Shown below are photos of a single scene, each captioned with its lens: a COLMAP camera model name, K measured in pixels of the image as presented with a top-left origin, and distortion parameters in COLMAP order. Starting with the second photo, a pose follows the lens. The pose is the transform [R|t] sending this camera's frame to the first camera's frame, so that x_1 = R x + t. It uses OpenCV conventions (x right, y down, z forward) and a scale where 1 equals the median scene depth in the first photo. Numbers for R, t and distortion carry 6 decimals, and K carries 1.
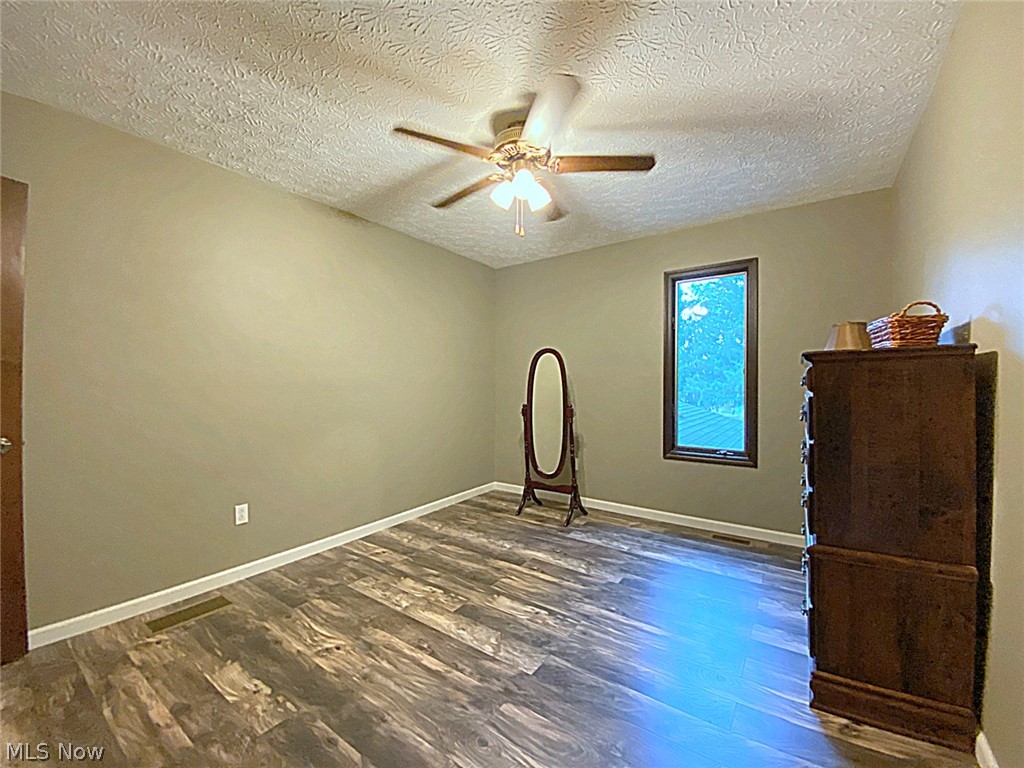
lens RADIAL K [[421.8, 0, 512.0], [0, 421.8, 384.0], [0, 0, 1]] dist [0.066446, -0.031379]
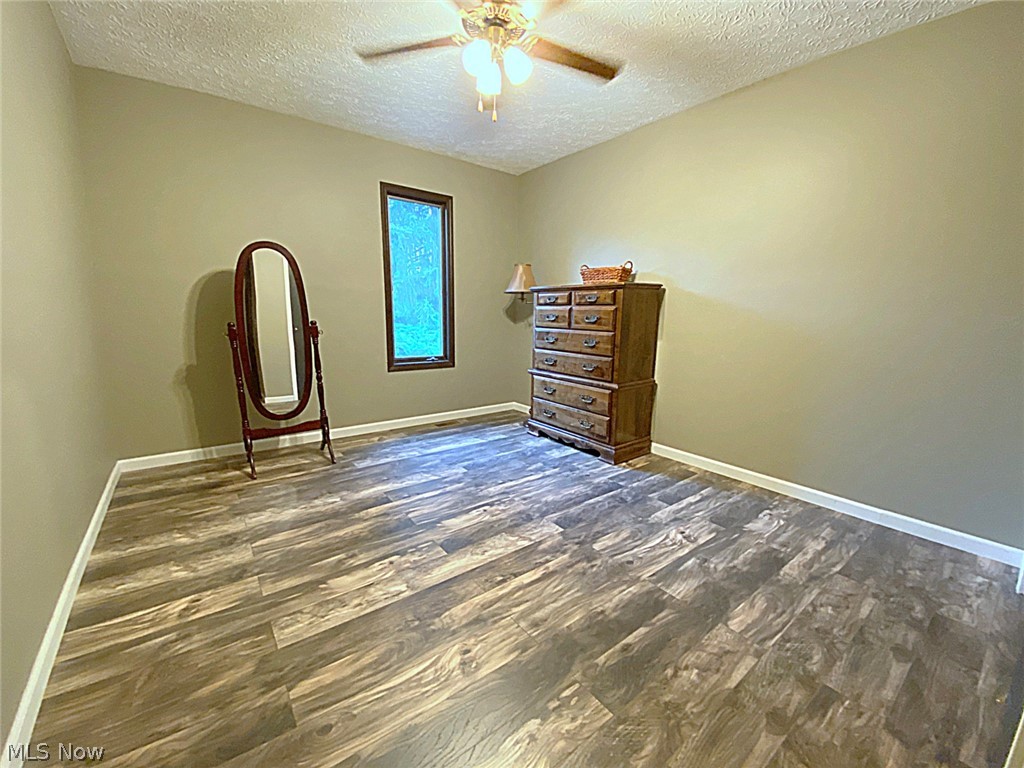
lens RADIAL K [[406.3, 0, 508.3], [0, 406.3, 395.8], [0, 0, 1]] dist [-0.001474, -0.000355]
pose [[0.297611, -0.180373, 0.937493, -0.613869], [-0.004441, 0.981718, 0.190292, 0.048454], [-0.954677, -0.060796, 0.291369, 0.506651]]
